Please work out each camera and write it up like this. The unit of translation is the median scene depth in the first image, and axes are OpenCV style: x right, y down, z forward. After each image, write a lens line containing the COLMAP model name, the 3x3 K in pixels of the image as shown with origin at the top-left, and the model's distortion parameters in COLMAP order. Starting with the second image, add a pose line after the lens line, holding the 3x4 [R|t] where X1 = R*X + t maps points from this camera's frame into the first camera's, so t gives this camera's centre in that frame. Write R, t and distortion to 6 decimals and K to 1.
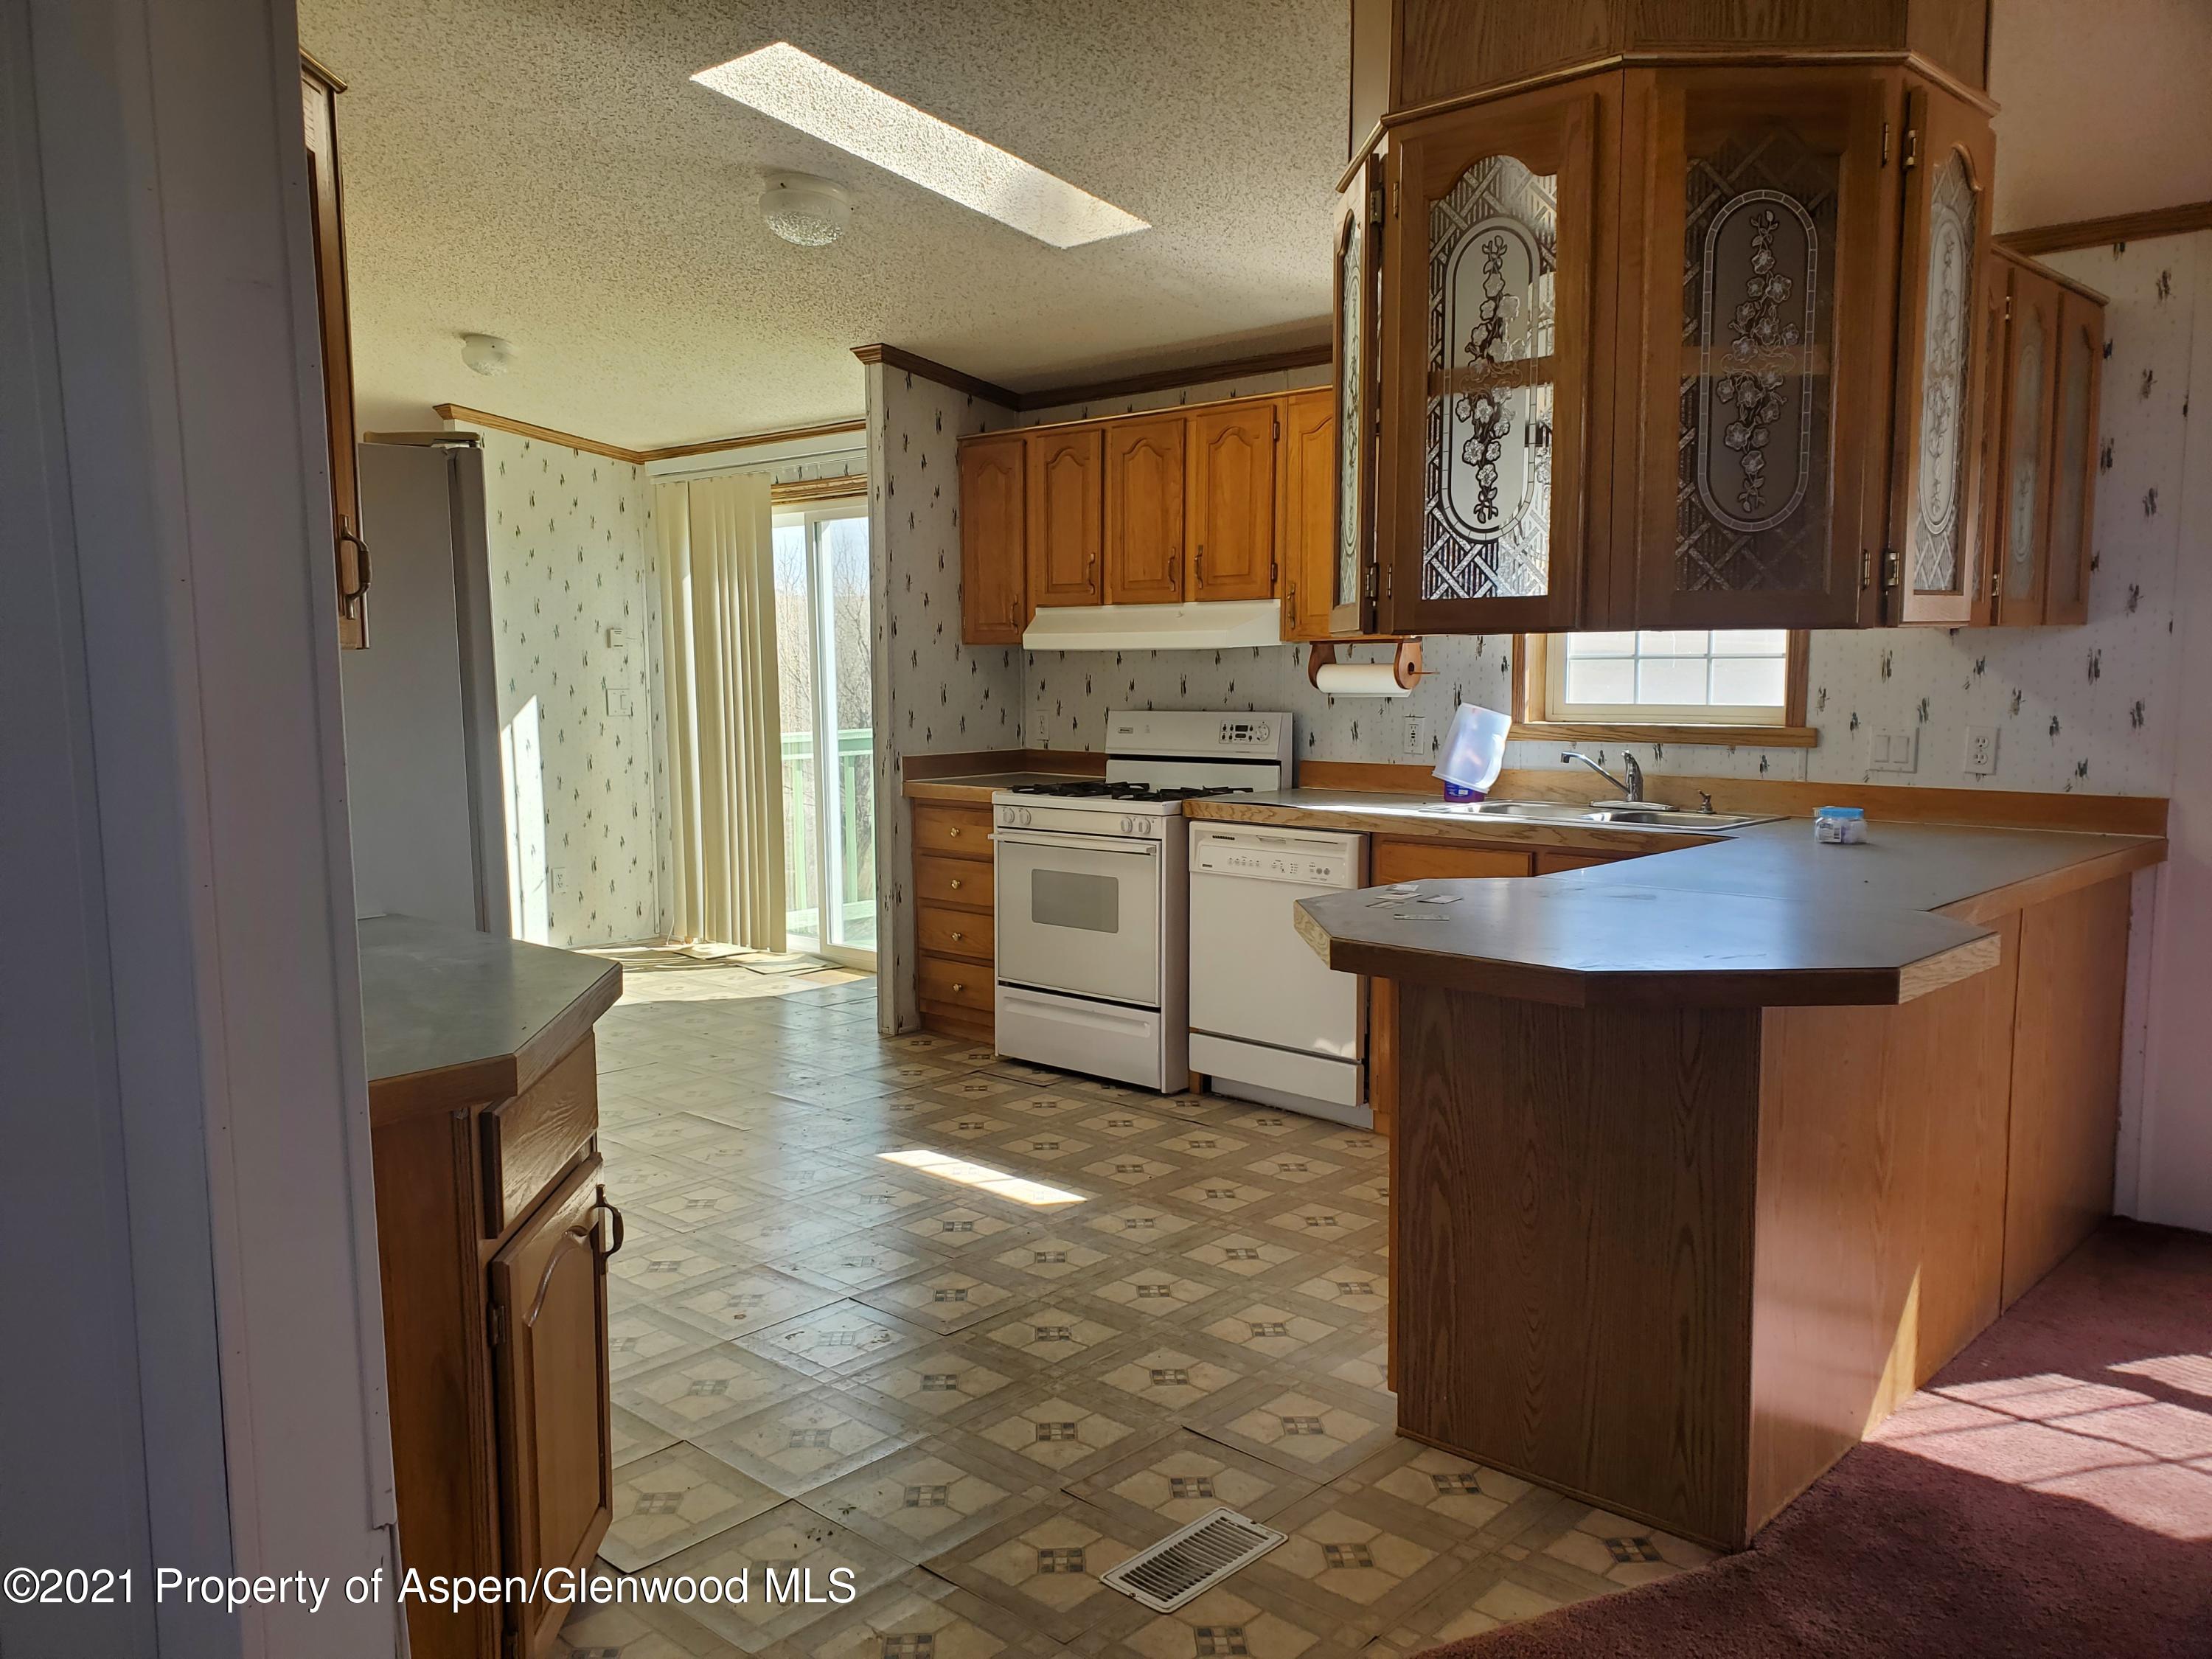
lens RADIAL K [[1721.7, 0, 1067.1], [0, 1721.7, 837.1], [0, 0, 1]] dist [0.009005, 0.027670]
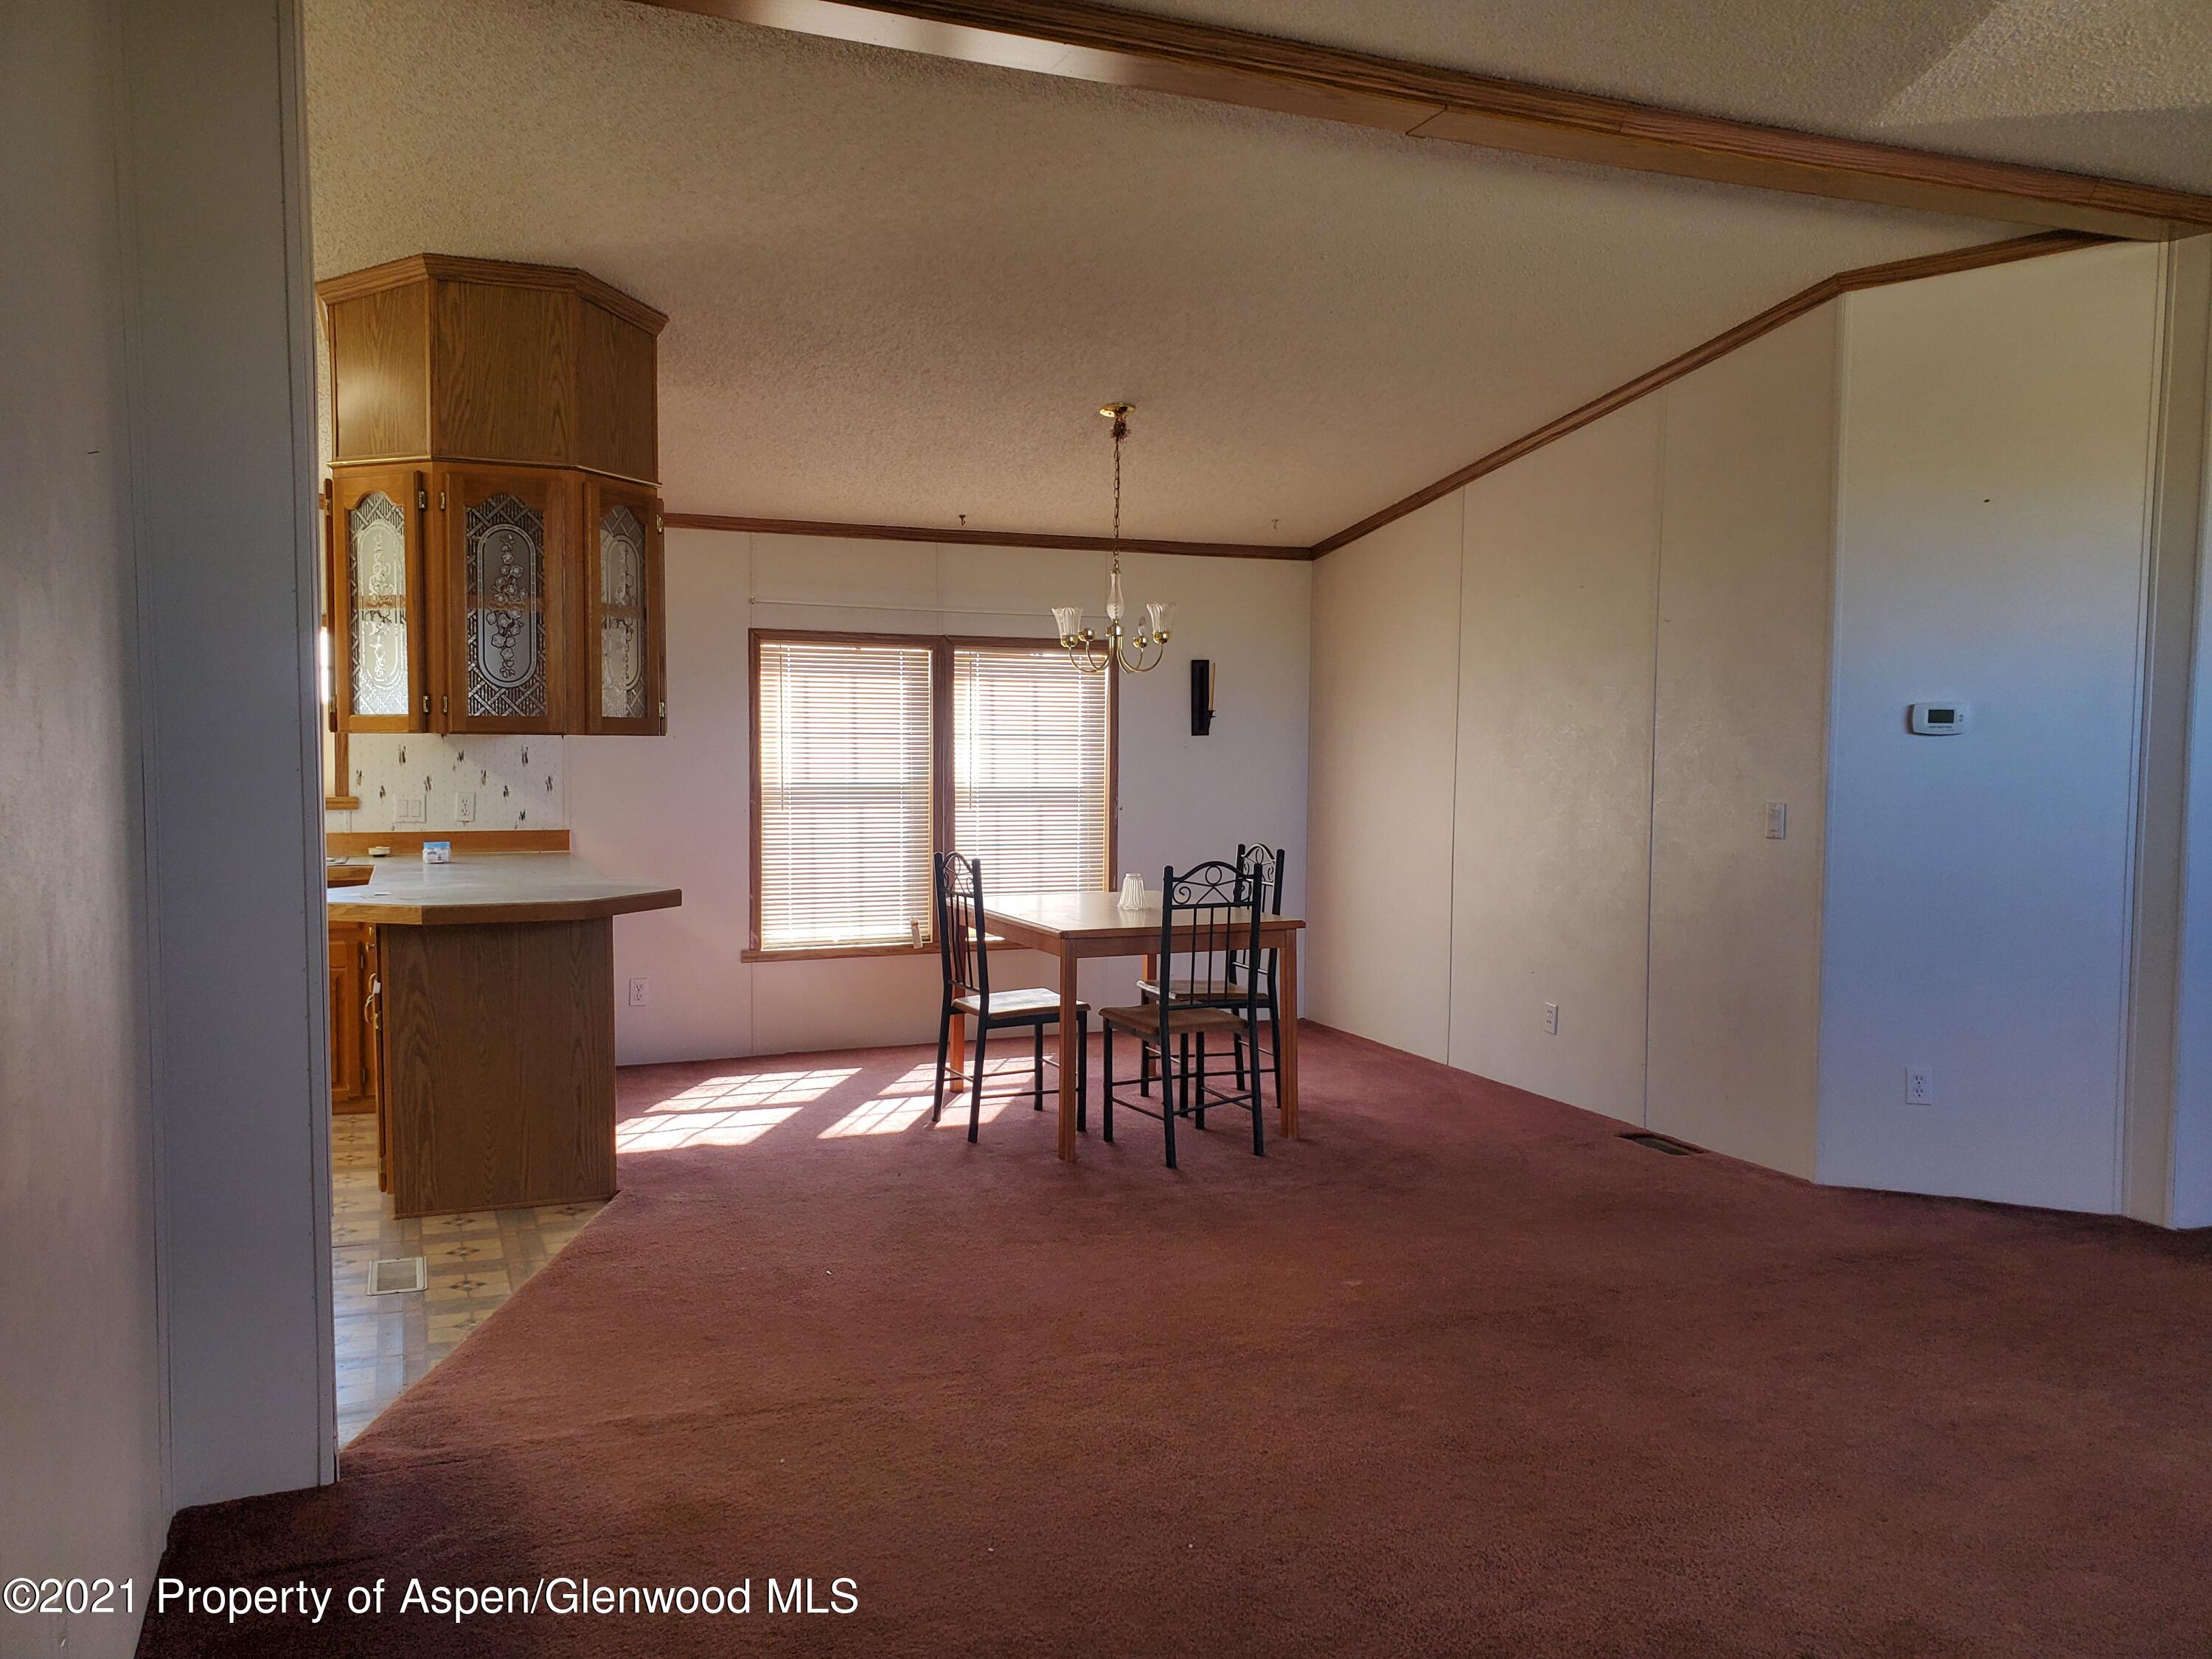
lens RADIAL K [[1721.7, 0, 1067.1], [0, 1721.7, 837.1], [0, 0, 1]] dist [0.009005, 0.027670]
pose [[0.423447, -0.037447, 0.905147, -1.072117], [0.088025, 0.996118, 0.000031, 0.043152], [-0.901634, 0.079663, 0.425100, -0.319230]]
